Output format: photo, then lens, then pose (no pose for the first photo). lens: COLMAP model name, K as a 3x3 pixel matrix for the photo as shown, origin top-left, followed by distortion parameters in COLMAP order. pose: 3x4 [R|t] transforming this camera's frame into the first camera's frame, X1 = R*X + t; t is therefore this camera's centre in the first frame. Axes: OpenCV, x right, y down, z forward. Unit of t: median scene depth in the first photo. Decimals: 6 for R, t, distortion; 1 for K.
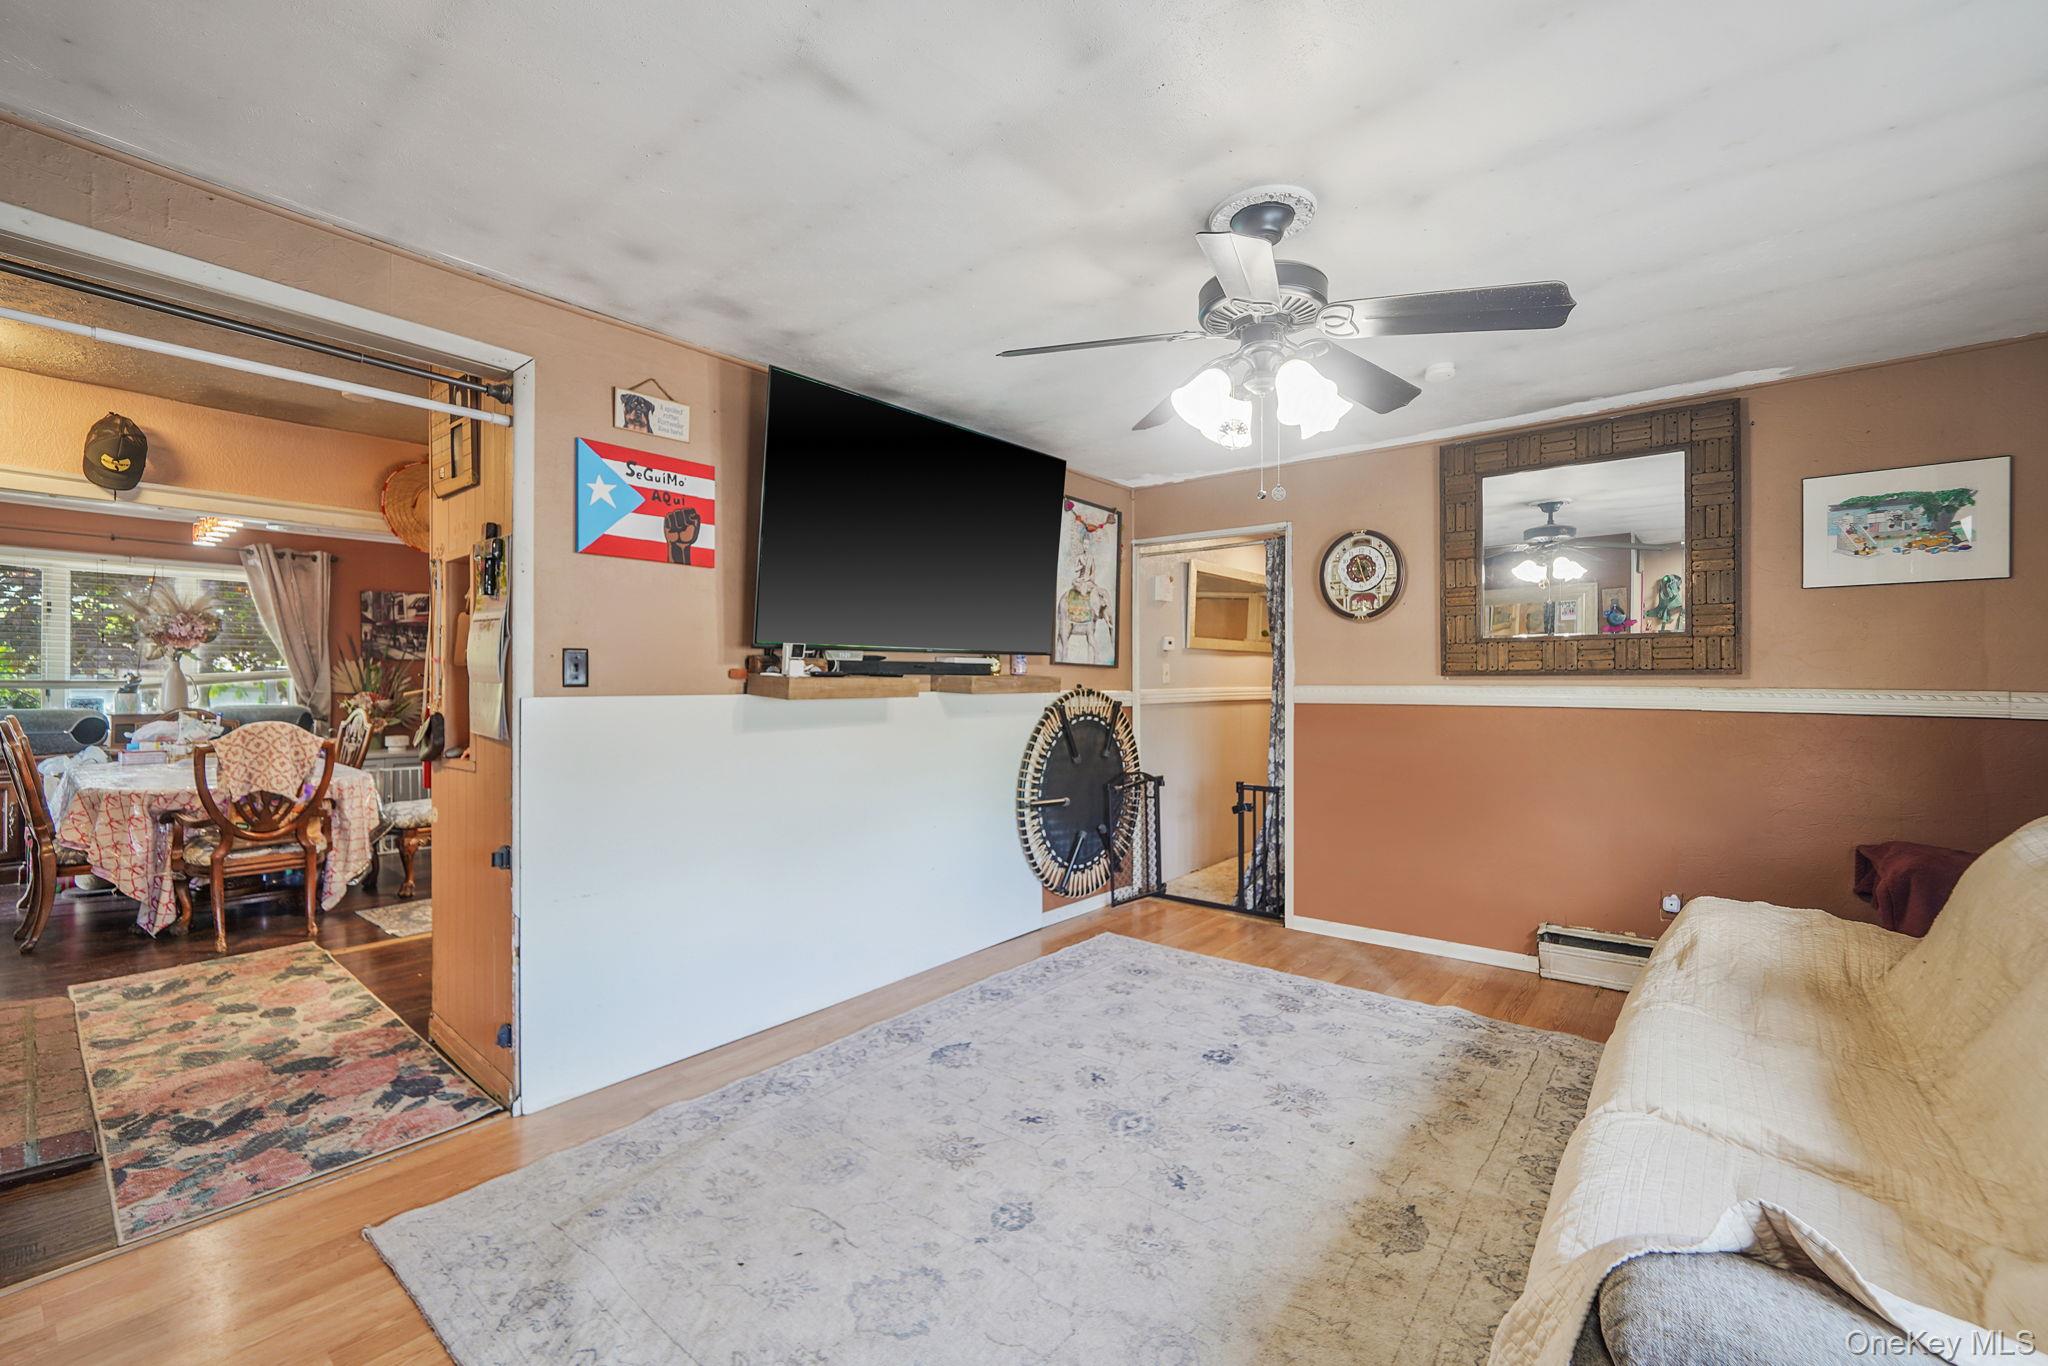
lens RADIAL K [[837.0, 0, 1029.2], [0, 837.0, 673.3], [0, 0, 1]] dist [-0.001129, 0.000002]
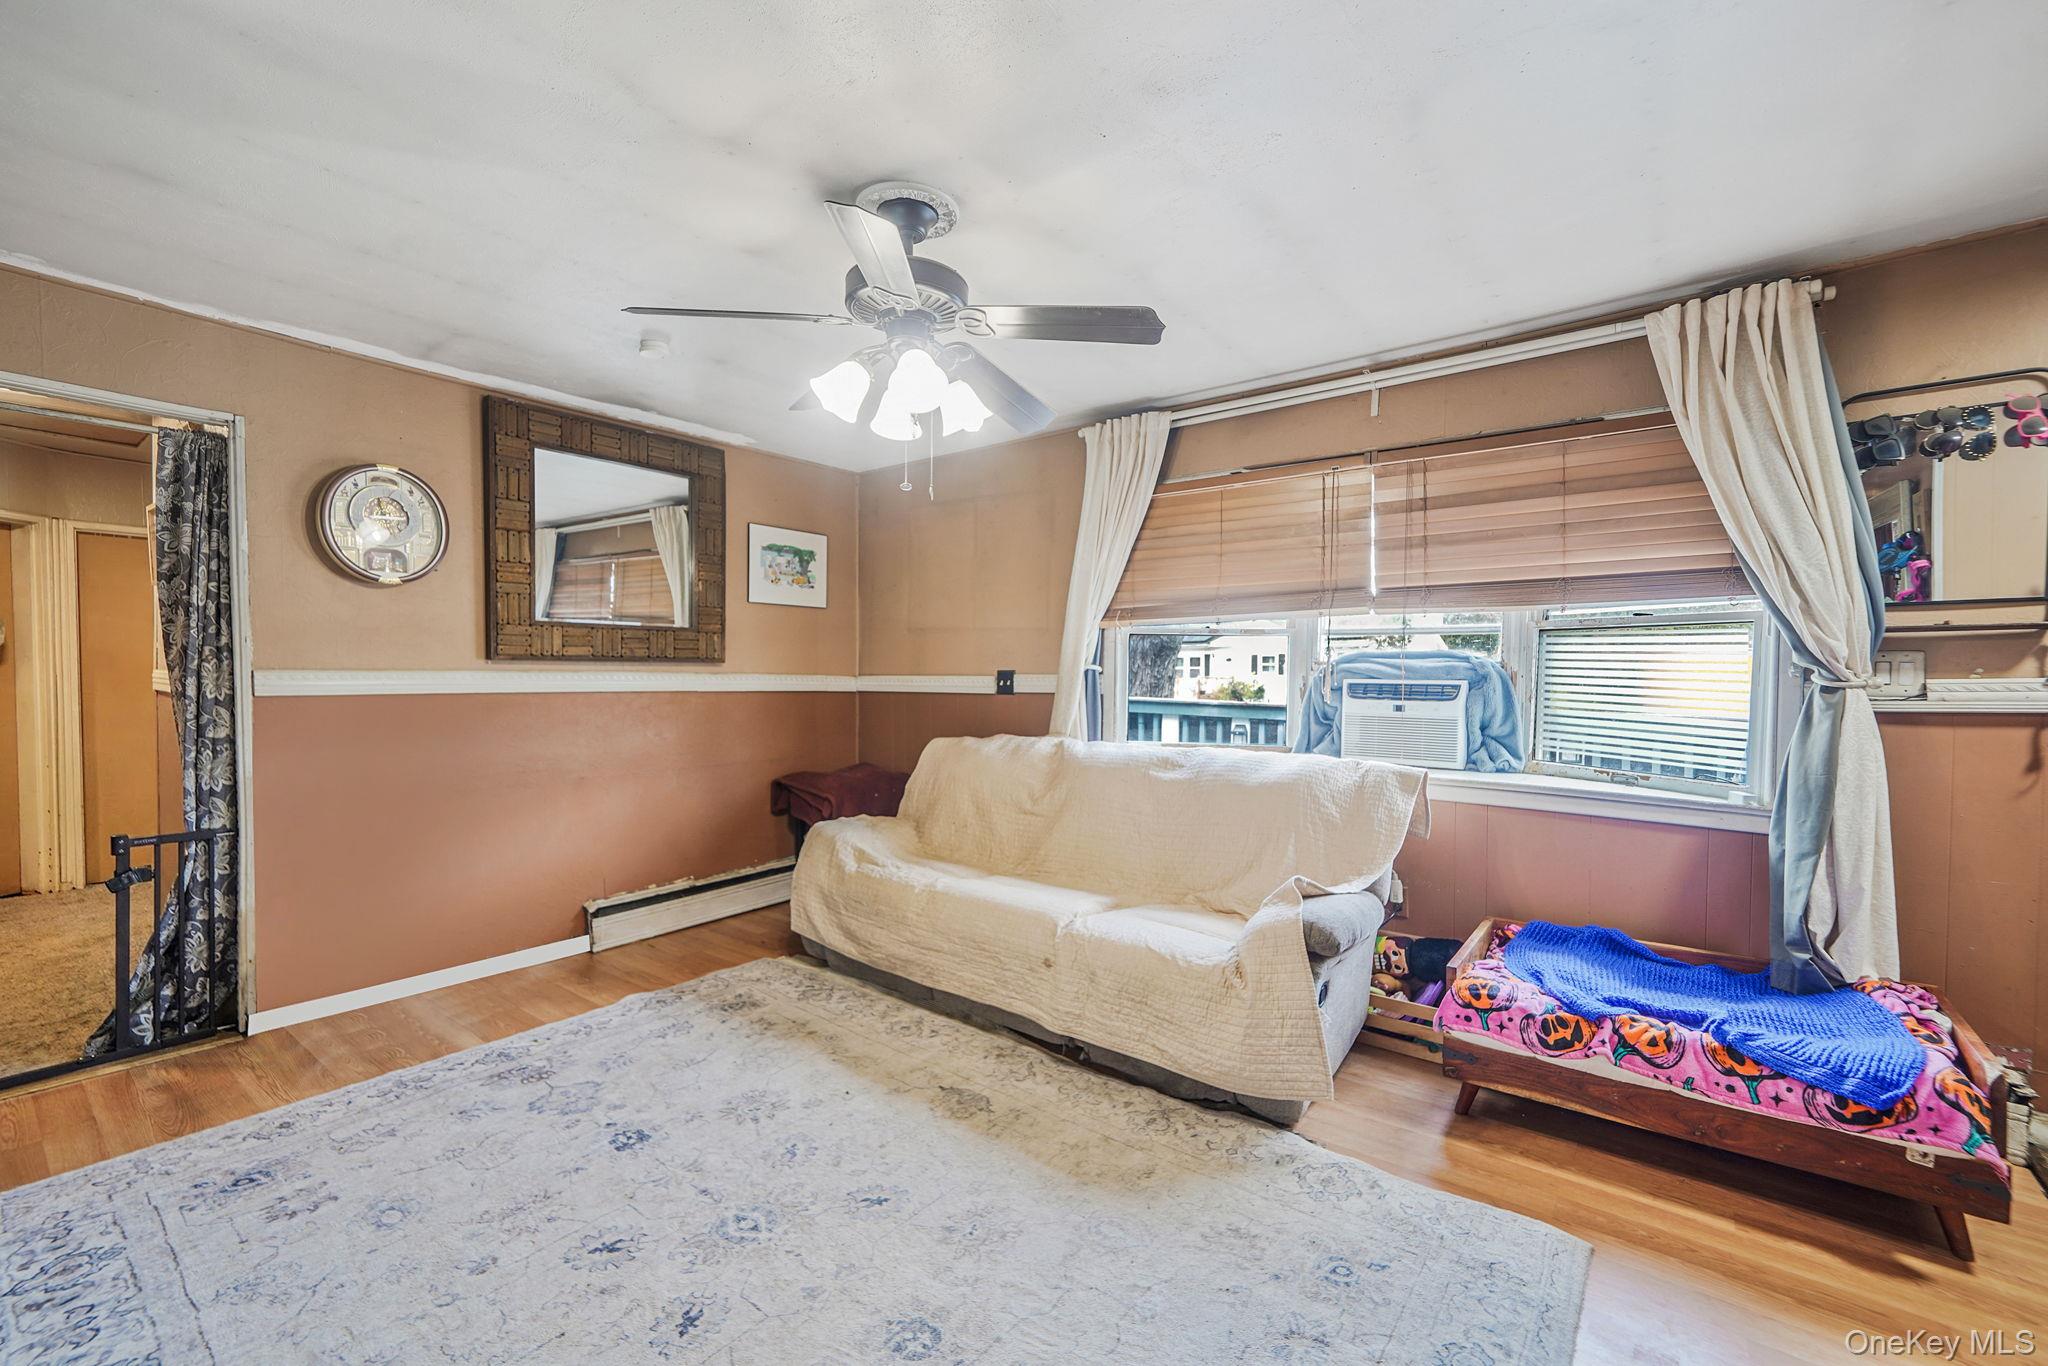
lens RADIAL K [[850.1, 0, 1021.6], [0, 850.1, 690.4], [0, 0, 1]] dist [-0.000677, 0.000033]
pose [[-0.018975, -0.023909, 0.999534, -0.491716], [-0.020164, 0.999520, 0.023526, 0.003839], [-0.999617, -0.019708, -0.019448, 0.552811]]
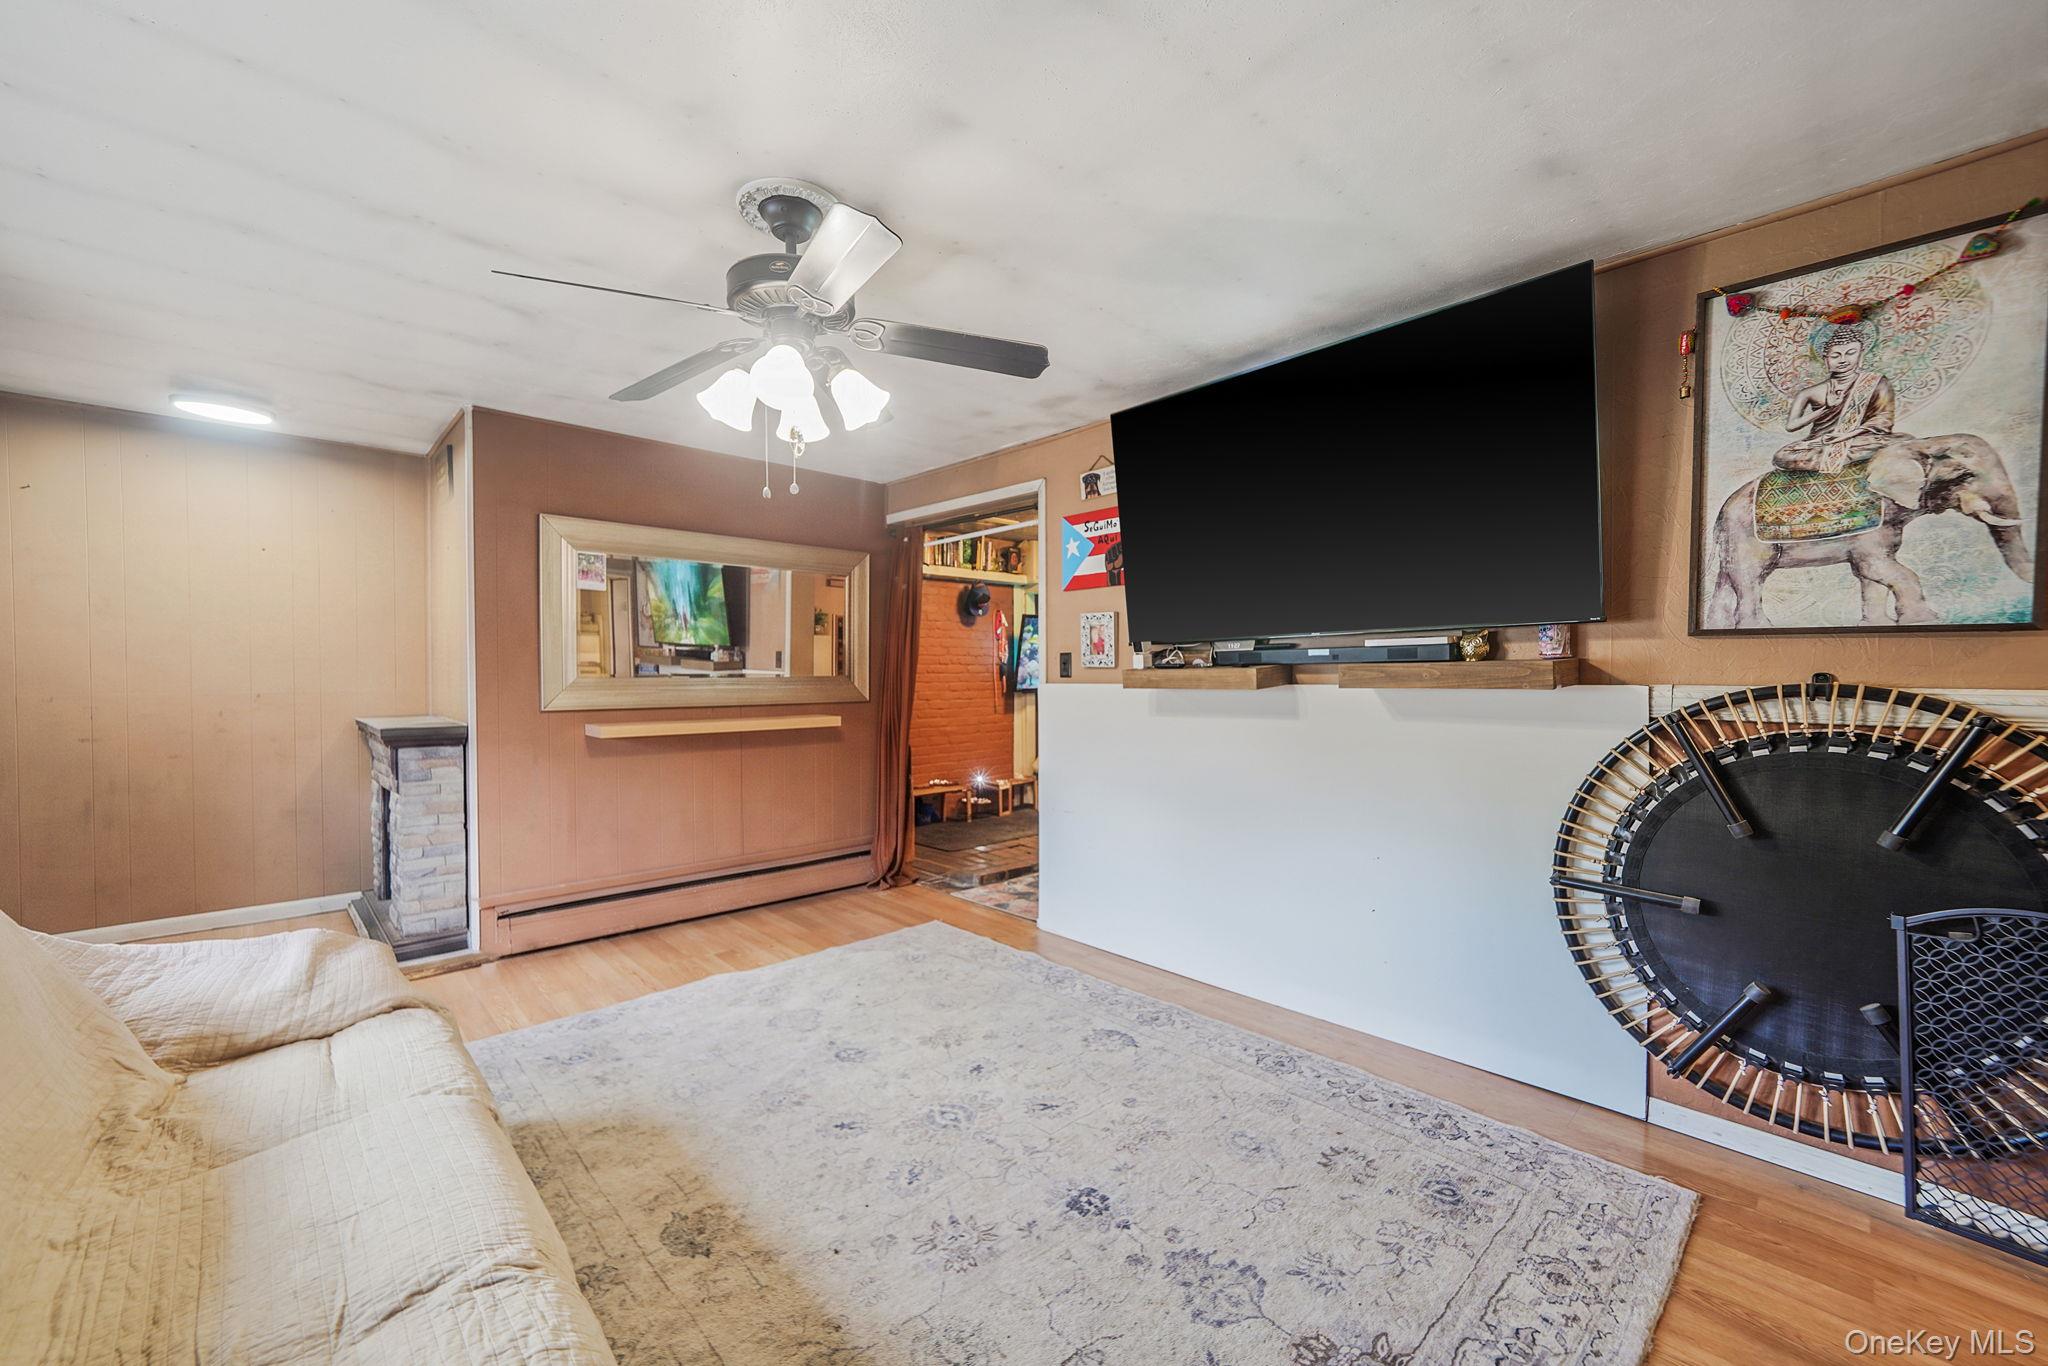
lens RADIAL K [[818.5, 0, 1024.0], [0, 818.5, 683.0], [0, 0, 1]] dist [-0.007543, 0.000032]
pose [[-0.133252, 0.011363, -0.991017, 0.776747], [0.017853, 0.999800, 0.009064, 0.009305], [0.990921, -0.016485, -0.133428, 0.887783]]
